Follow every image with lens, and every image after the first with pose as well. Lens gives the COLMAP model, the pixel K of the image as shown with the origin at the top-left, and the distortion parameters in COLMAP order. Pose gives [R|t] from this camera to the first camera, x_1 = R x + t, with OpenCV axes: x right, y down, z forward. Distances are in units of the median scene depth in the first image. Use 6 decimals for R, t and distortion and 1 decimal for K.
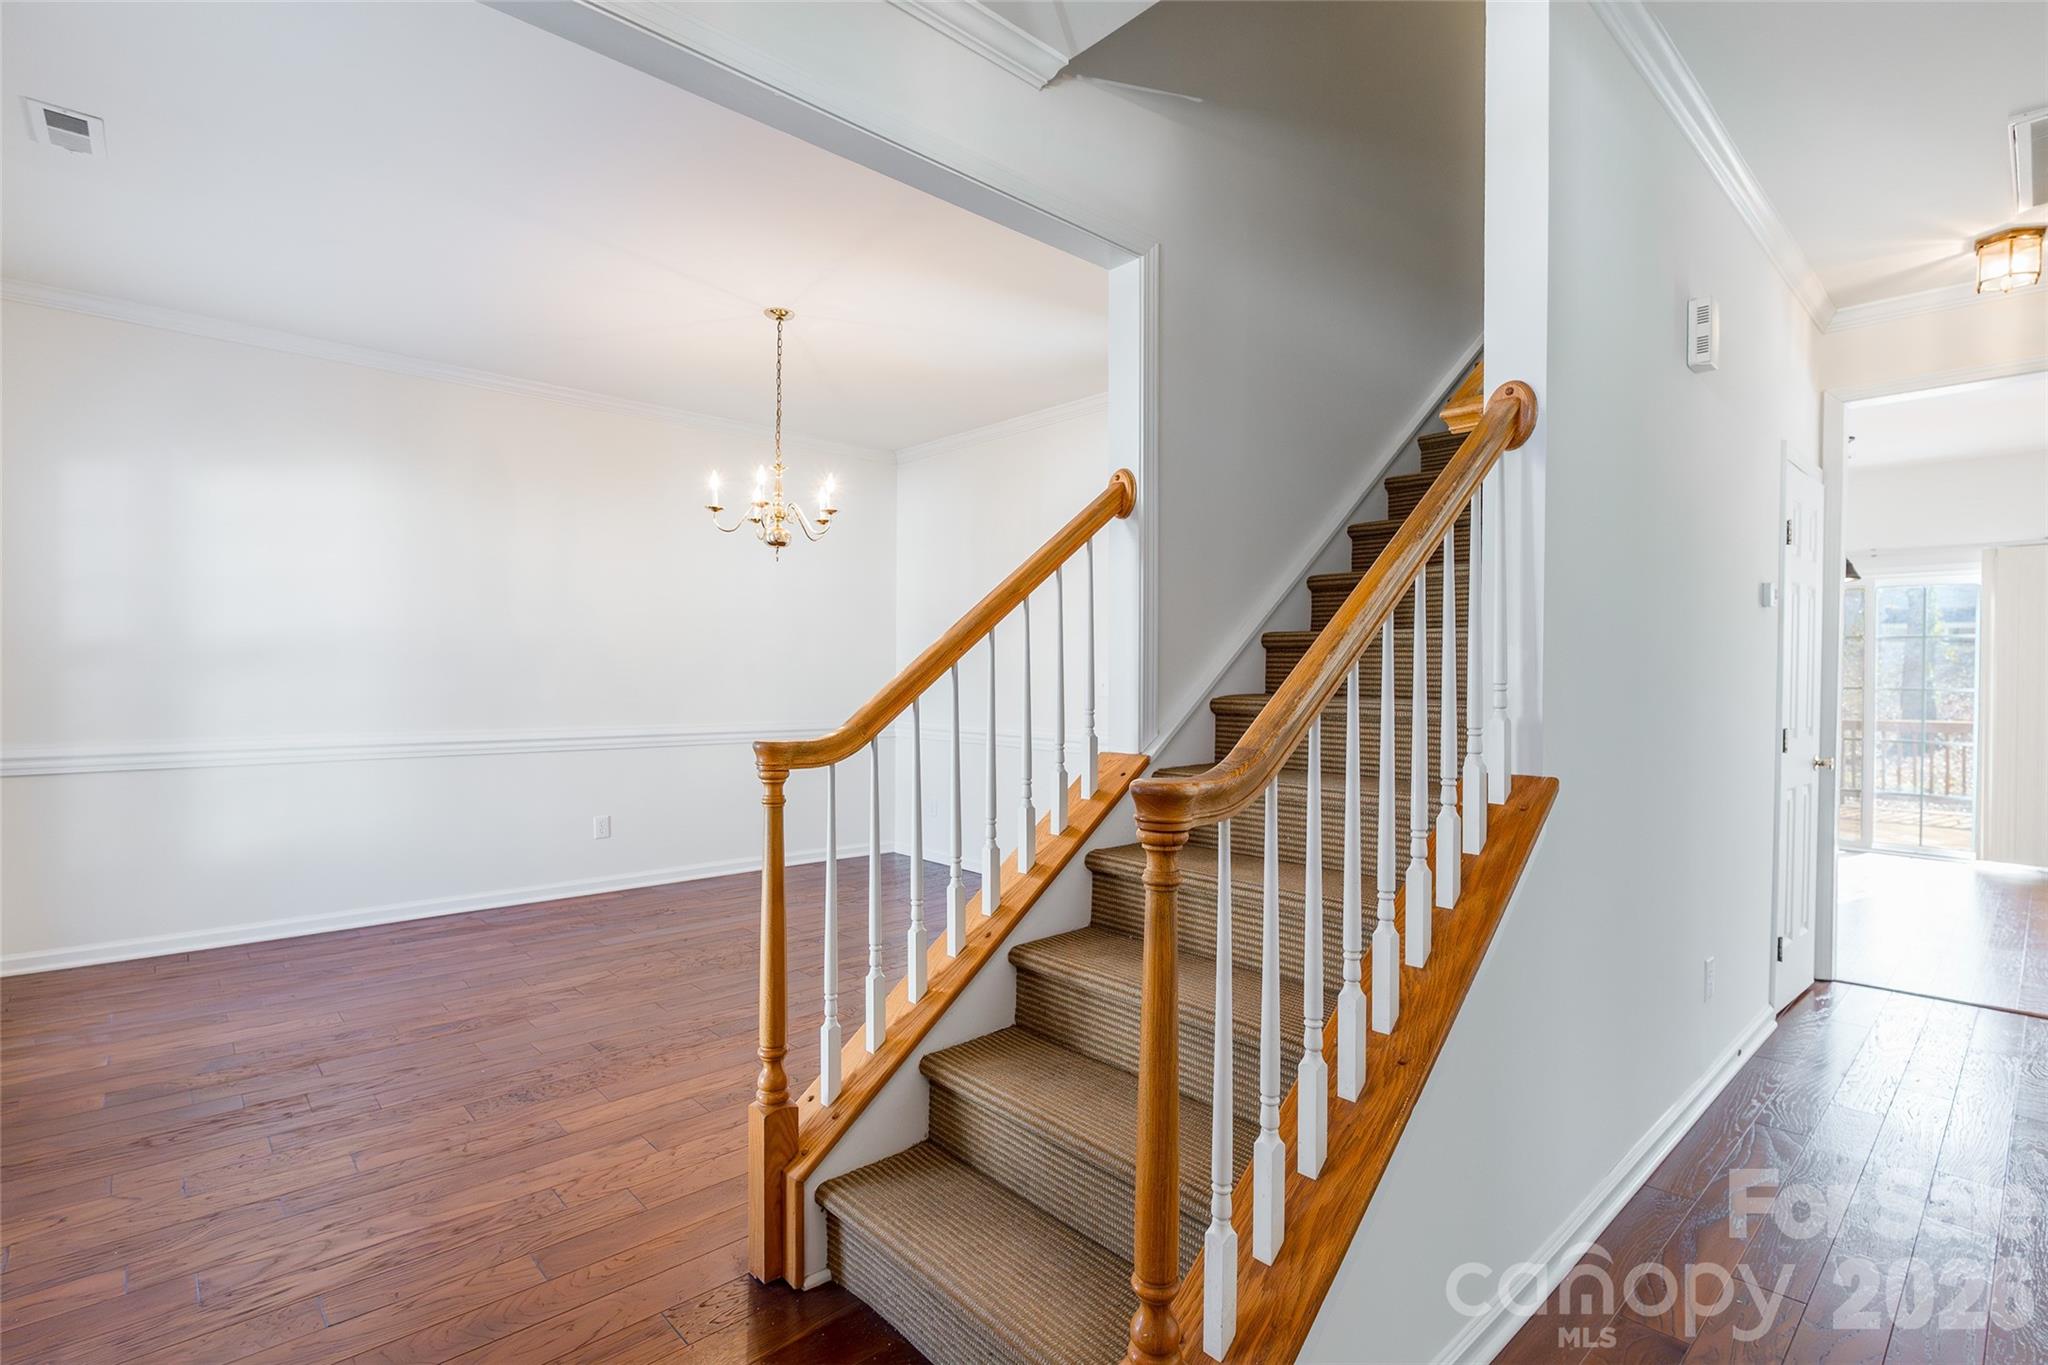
lens RADIAL K [[938.9, 0, 1001.8], [0, 938.9, 684.3], [0, 0, 1]] dist [0.006546, 0.000954]
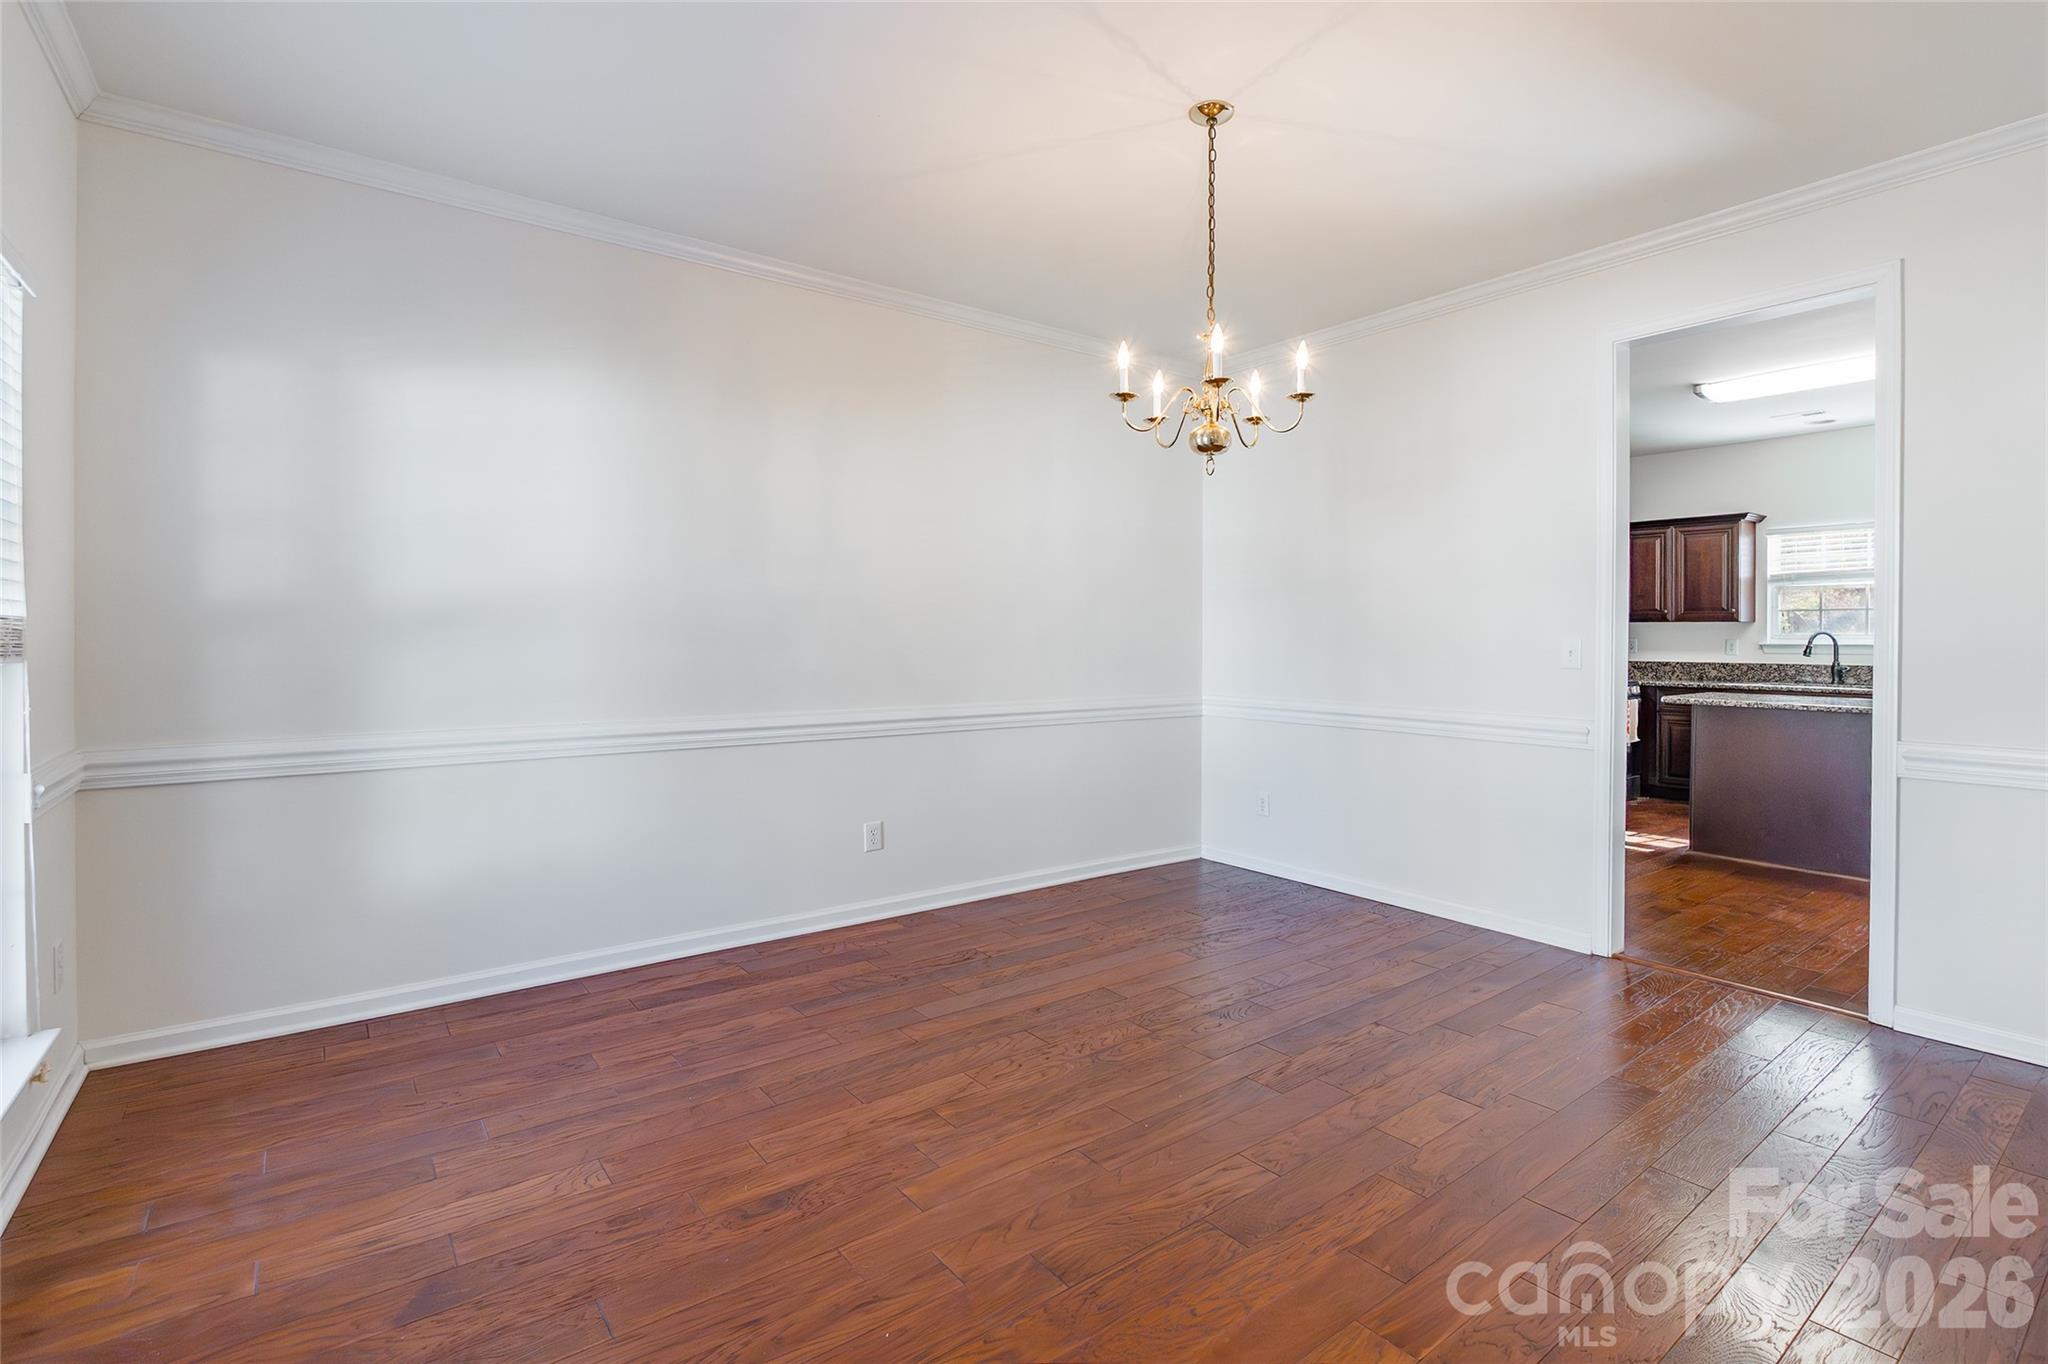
lens RADIAL K [[938.9, 0, 1104.5], [0, 938.9, 641.6], [0, 0, 1]] dist [0.006546, 0.000954]
pose [[0.999406, -0.006653, -0.033819, -0.265839], [0.006407, 0.999952, -0.007378, -0.004536], [0.033866, 0.007157, 0.999401, 0.287853]]
